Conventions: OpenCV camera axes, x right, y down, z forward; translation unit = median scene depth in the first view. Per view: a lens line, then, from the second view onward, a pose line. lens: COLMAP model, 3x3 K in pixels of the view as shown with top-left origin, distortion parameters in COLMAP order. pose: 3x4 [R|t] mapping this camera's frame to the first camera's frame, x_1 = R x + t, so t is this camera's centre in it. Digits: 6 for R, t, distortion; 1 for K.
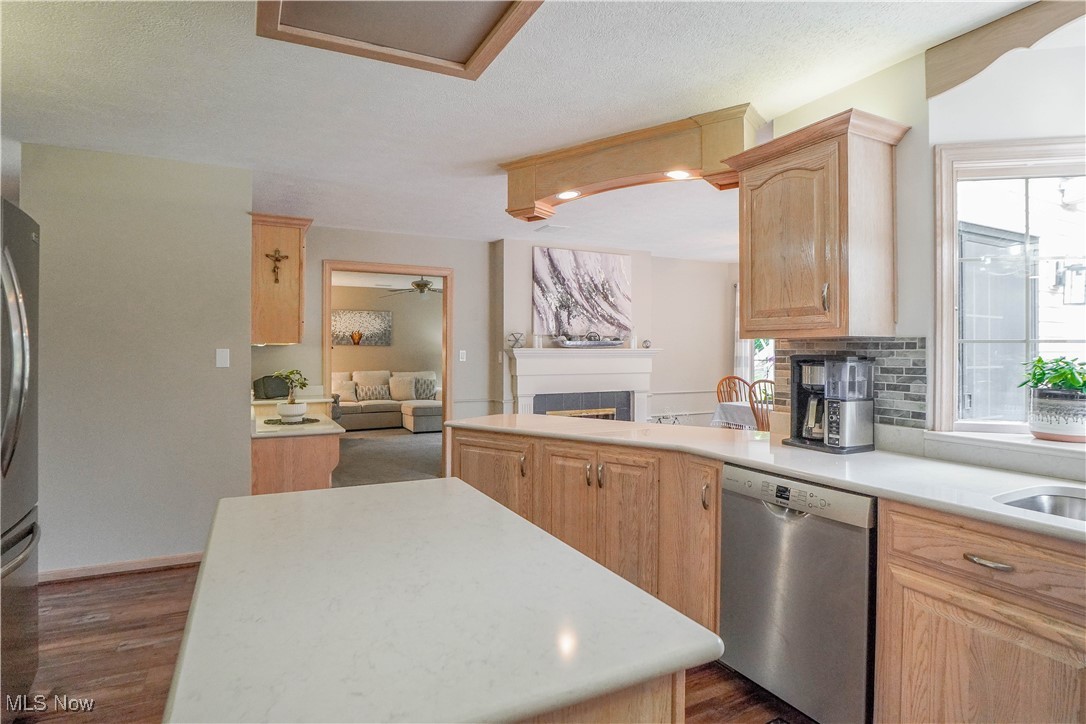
lens RADIAL K [[564.8, 0, 543.0], [0, 564.8, 362.0], [0, 0, 1]] dist [-0.002937, 0.000205]
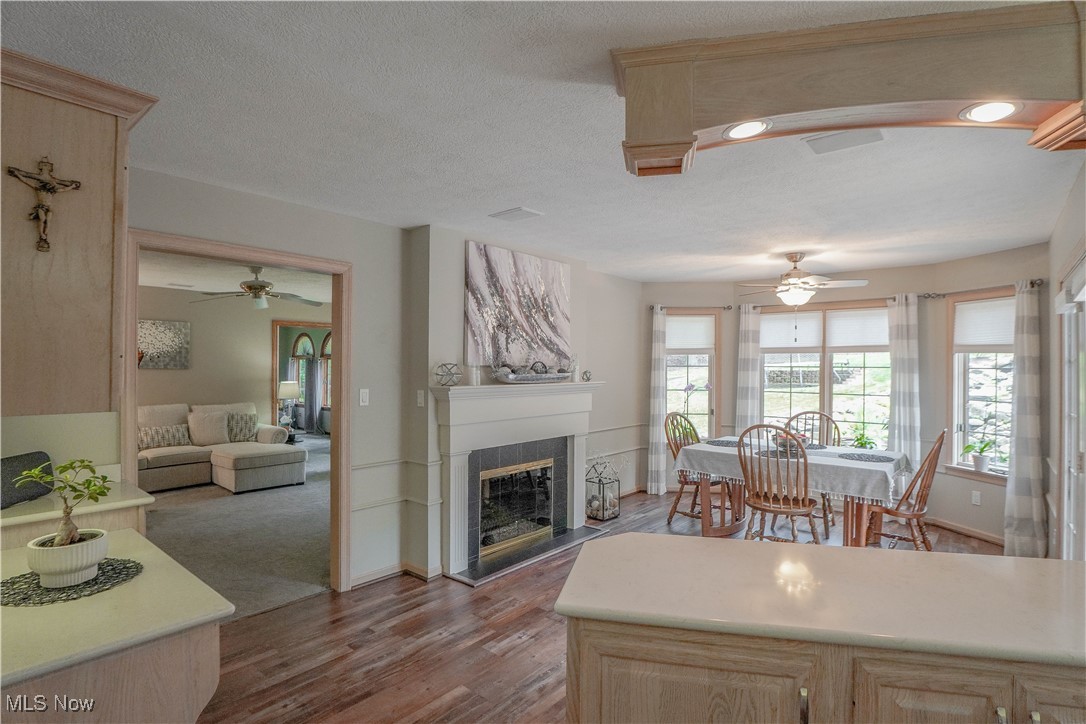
lens RADIAL K [[531.8, 0, 533.9], [0, 531.8, 371.0], [0, 0, 1]] dist [-0.031498, 0.001587]
pose [[0.927755, 0.000958, 0.373188, -0.180942], [0.001197, 0.999984, -0.005541, -0.036320], [-0.373187, 0.005588, 0.927739, 0.343666]]
